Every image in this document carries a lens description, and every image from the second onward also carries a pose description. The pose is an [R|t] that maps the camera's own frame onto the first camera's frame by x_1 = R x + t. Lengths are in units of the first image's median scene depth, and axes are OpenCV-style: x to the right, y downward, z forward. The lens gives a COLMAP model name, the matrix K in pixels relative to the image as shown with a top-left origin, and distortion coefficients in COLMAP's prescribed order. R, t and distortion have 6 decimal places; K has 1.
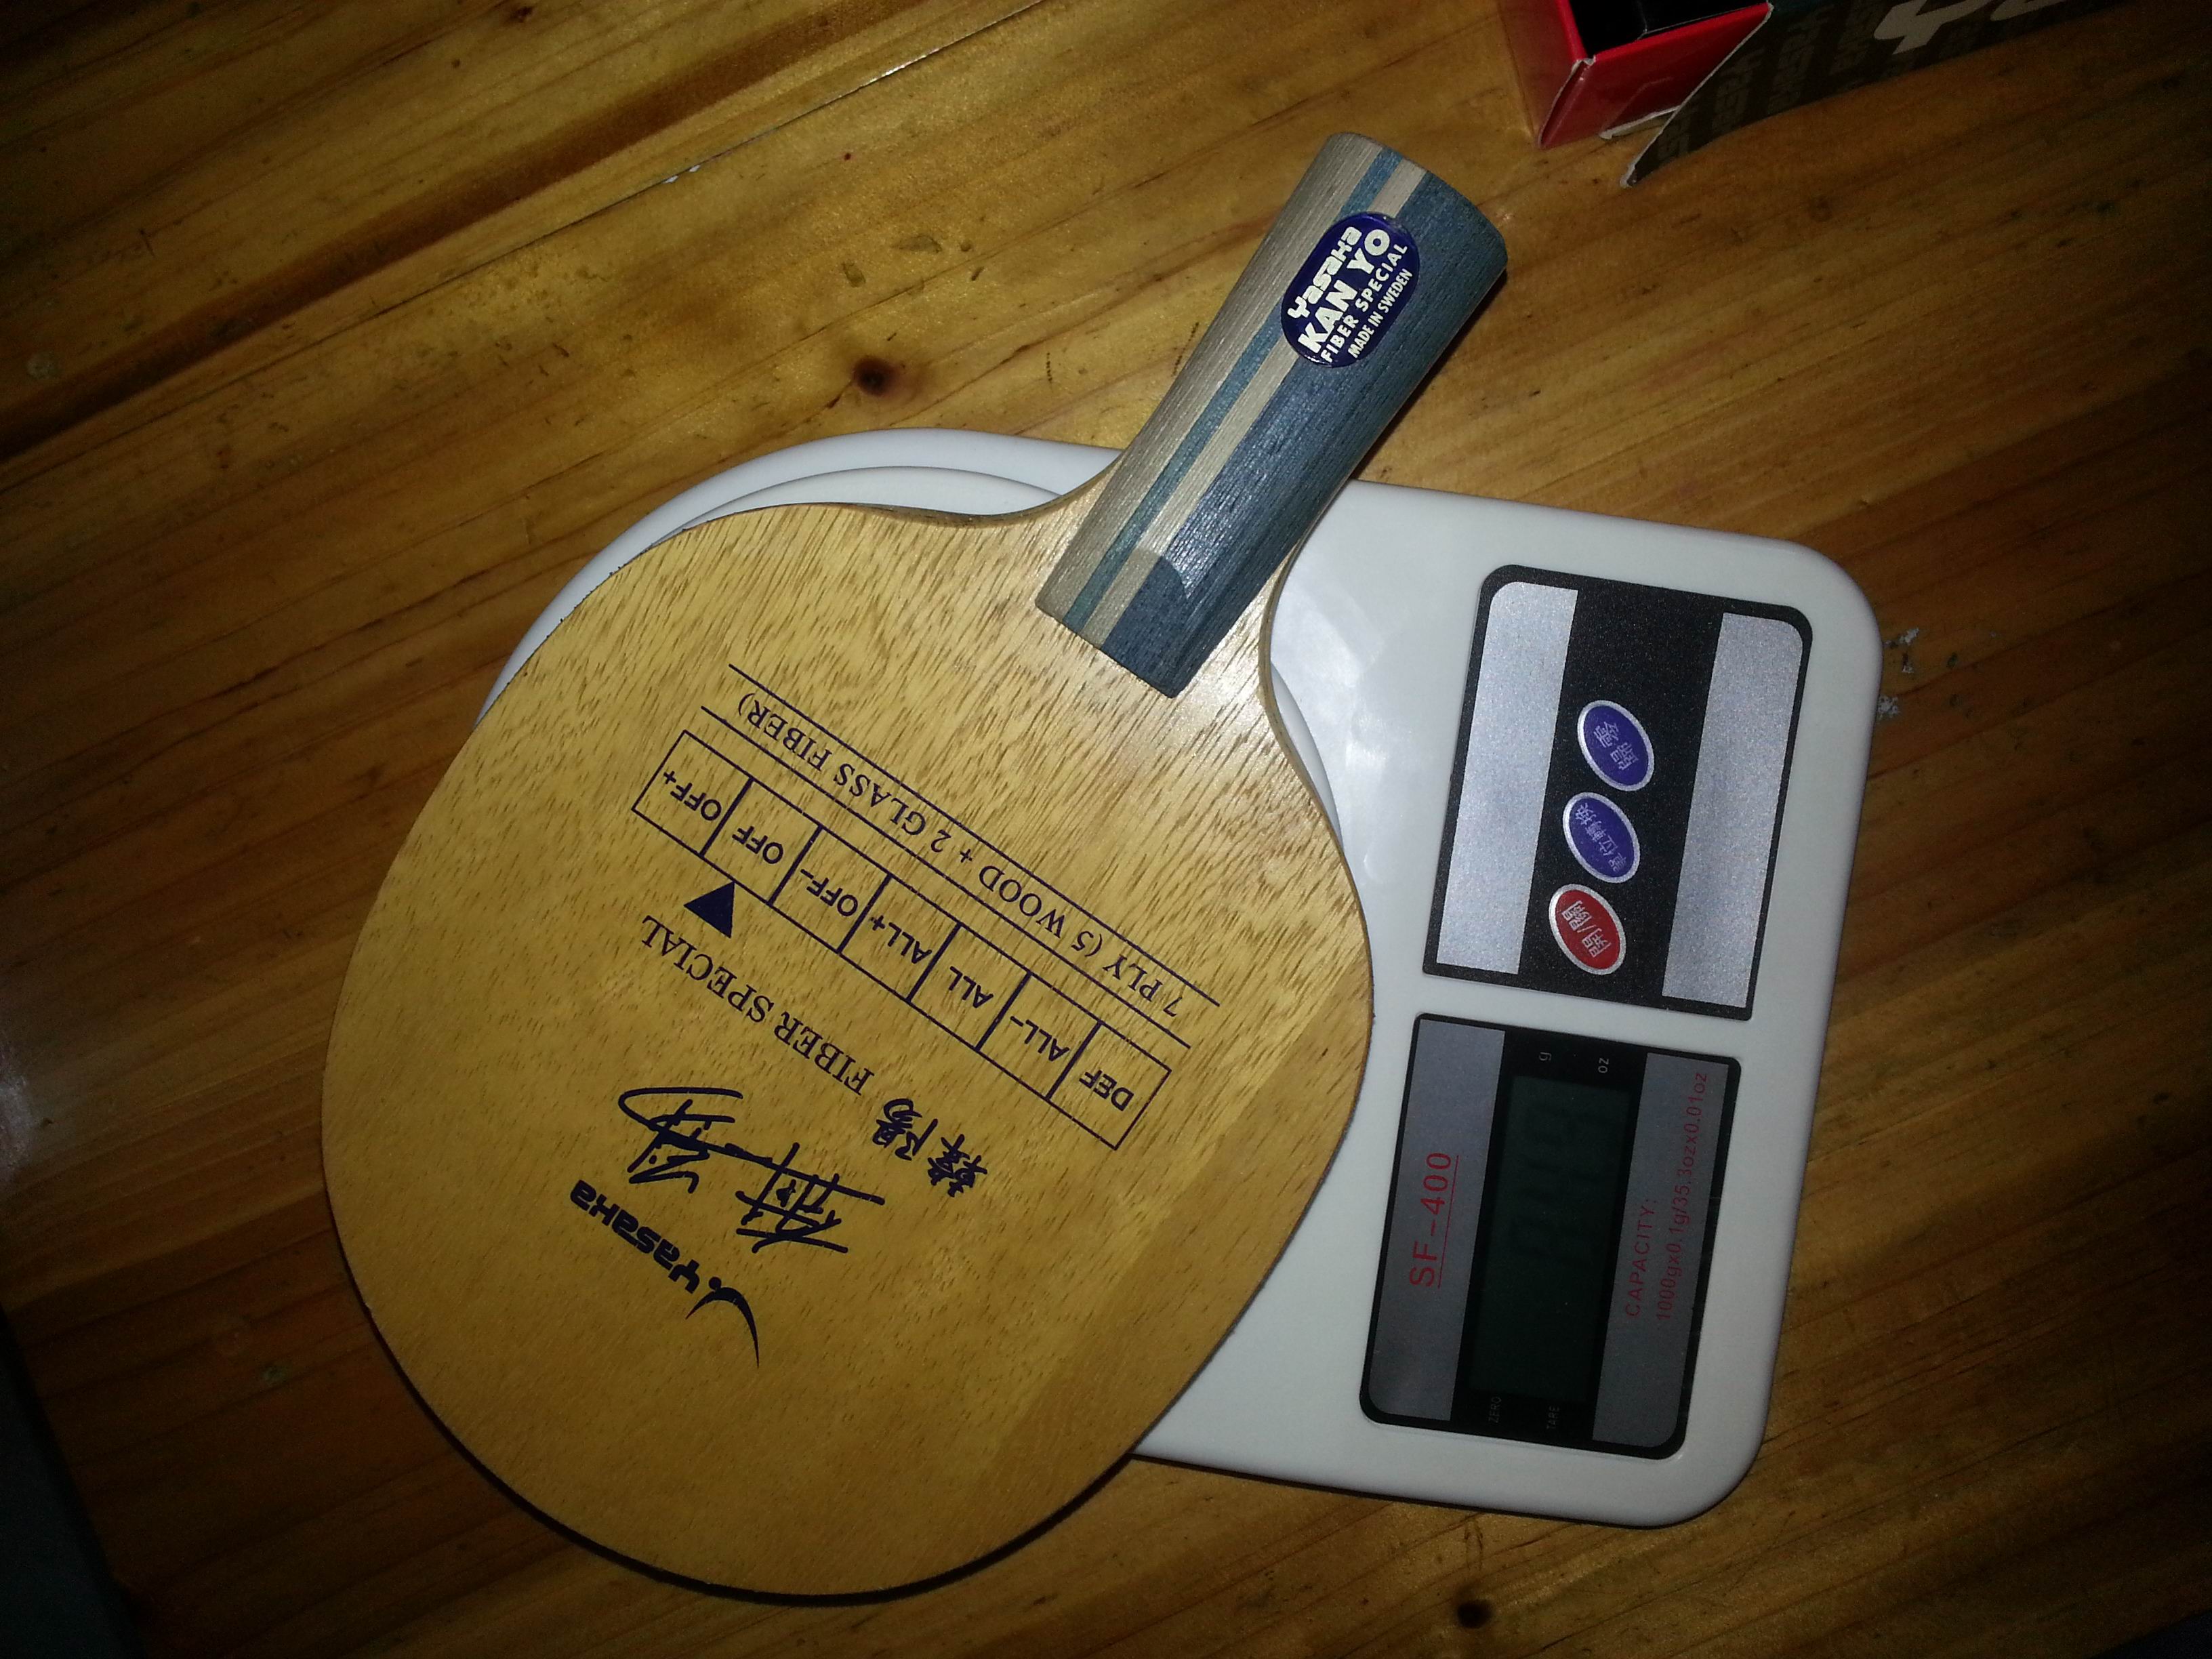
lens RADIAL K [[1847.7, 0, 1113.2], [0, 1847.7, 831.1], [0, 0, 1]] dist [-0.004440, -0.017945]
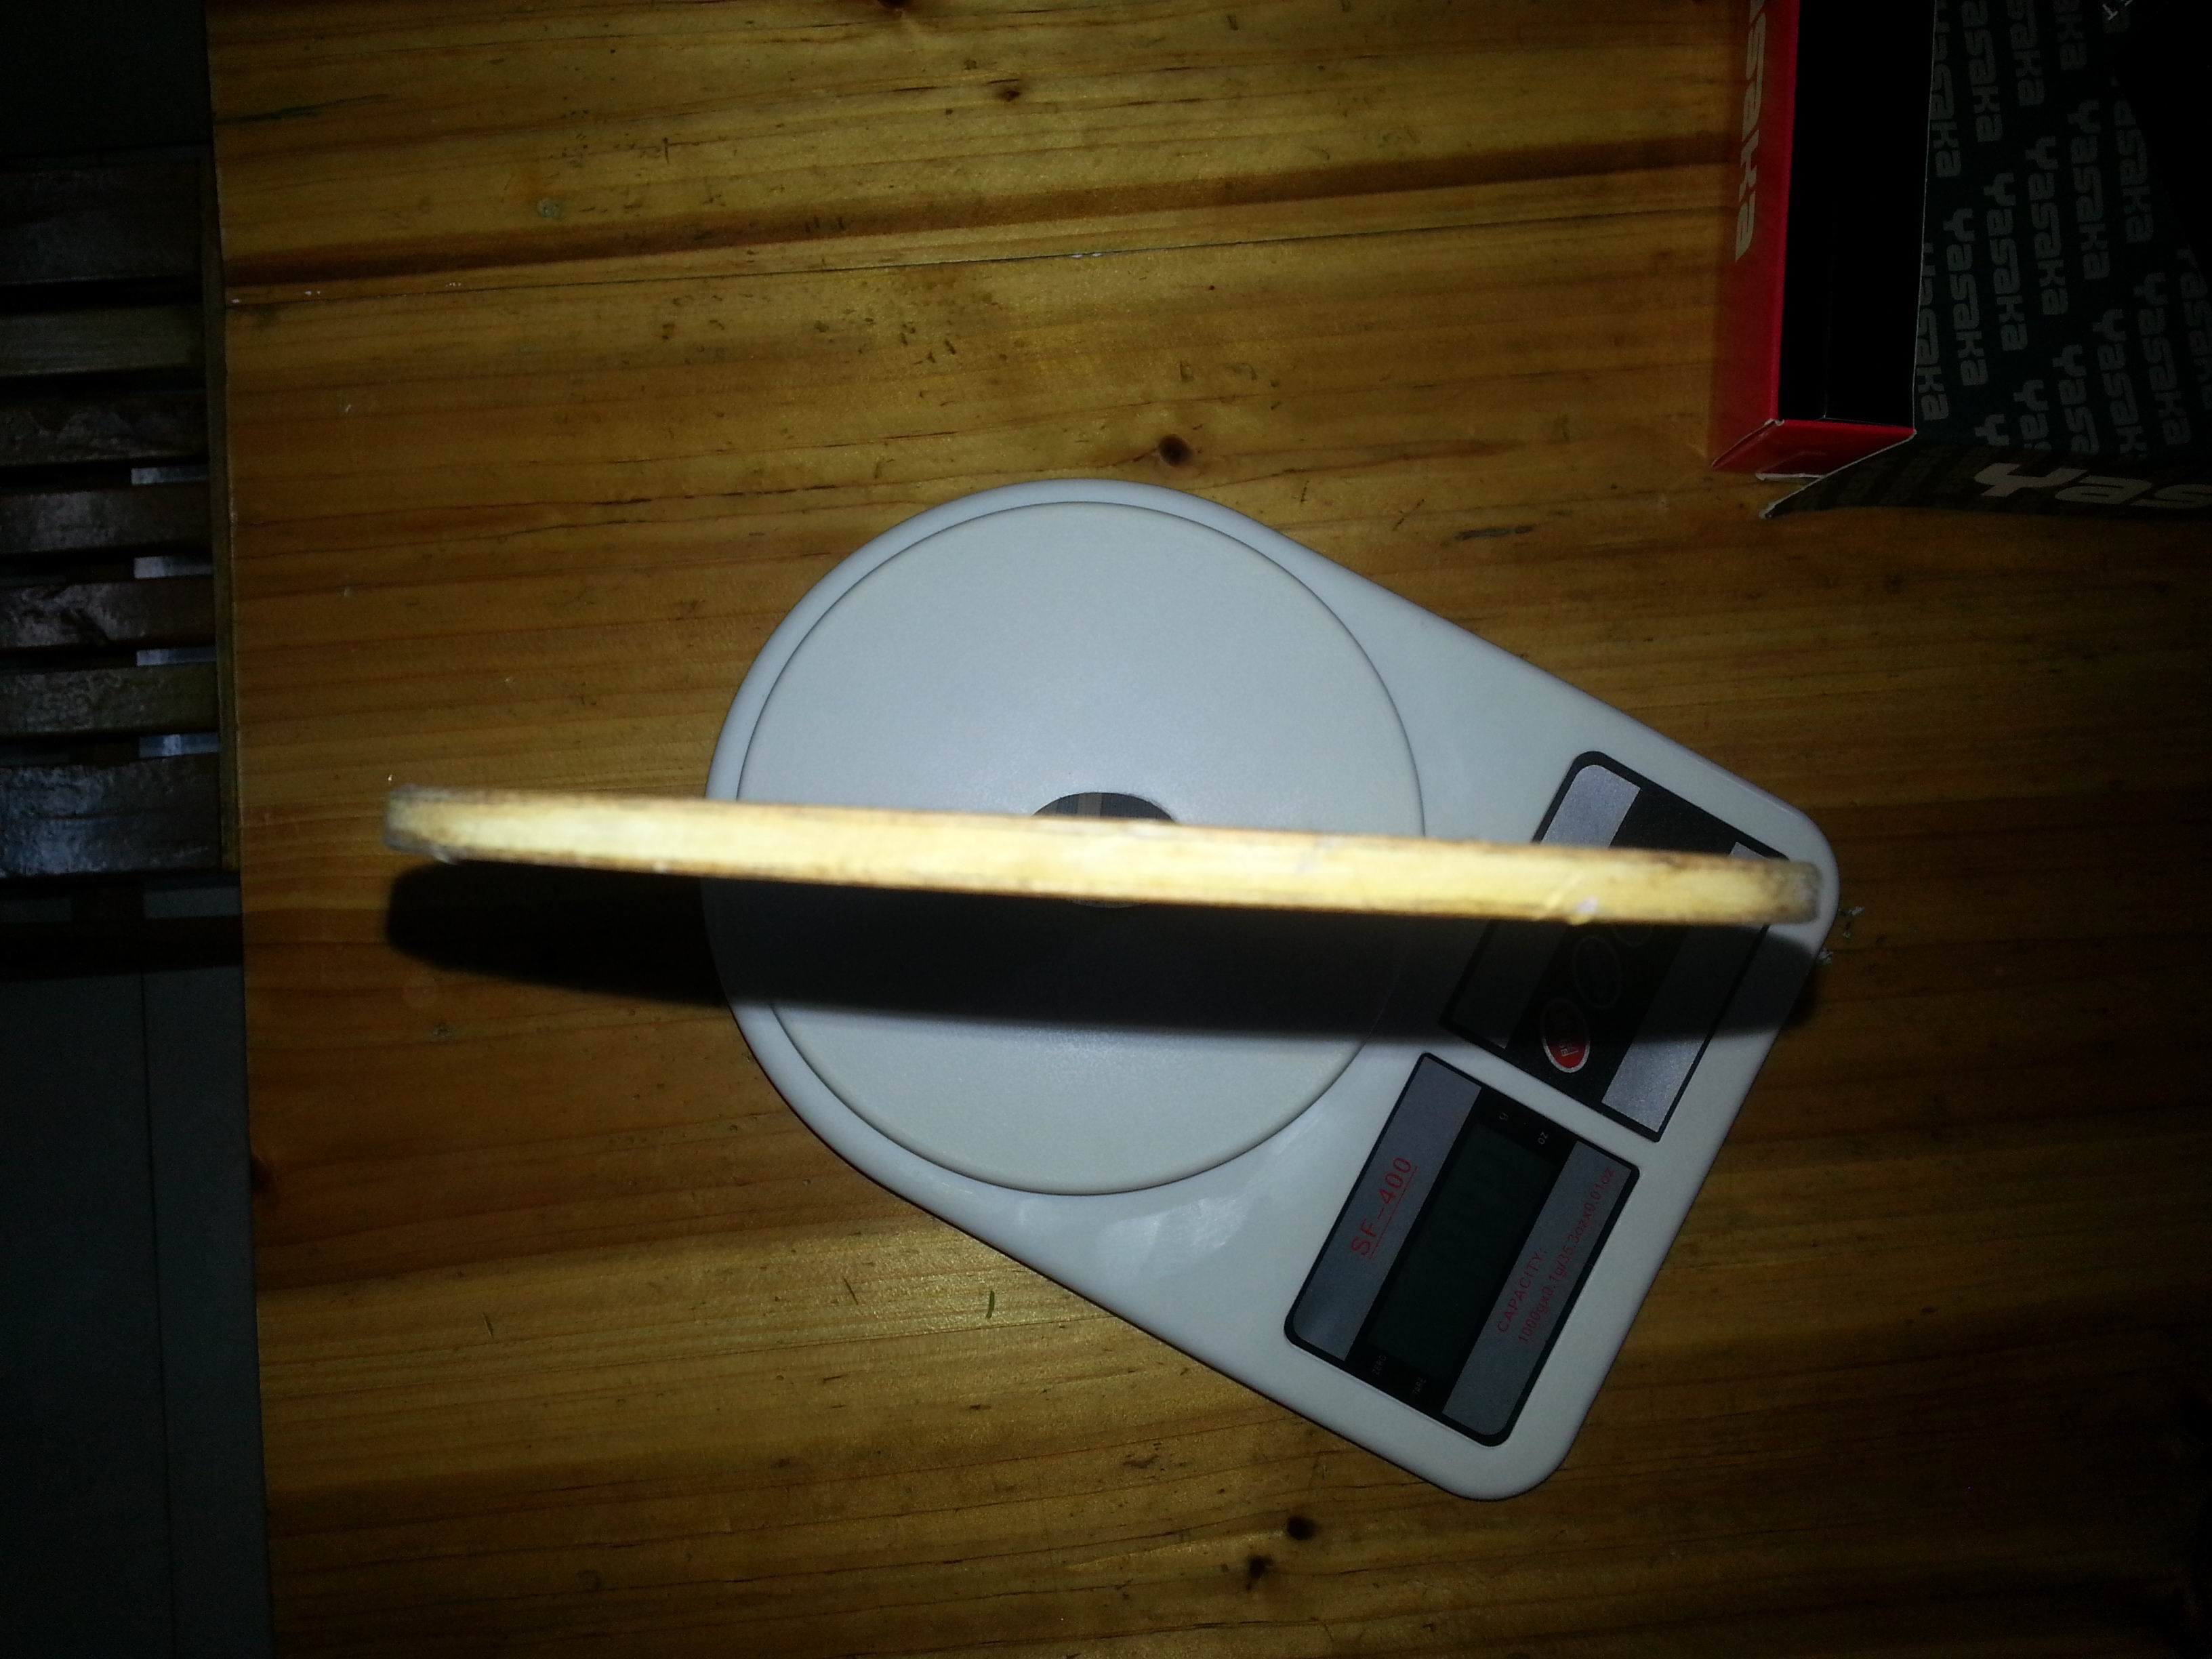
lens RADIAL K [[1847.7, 0, 1095.9], [0, 1847.7, 841.2], [0, 0, 1]] dist [-0.004440, -0.017945]
pose [[0.939597, 0.339115, 0.046463, -0.153466], [-0.335119, 0.939044, -0.076763, 0.129640], [-0.069662, 0.056555, 0.995966, -0.270433]]
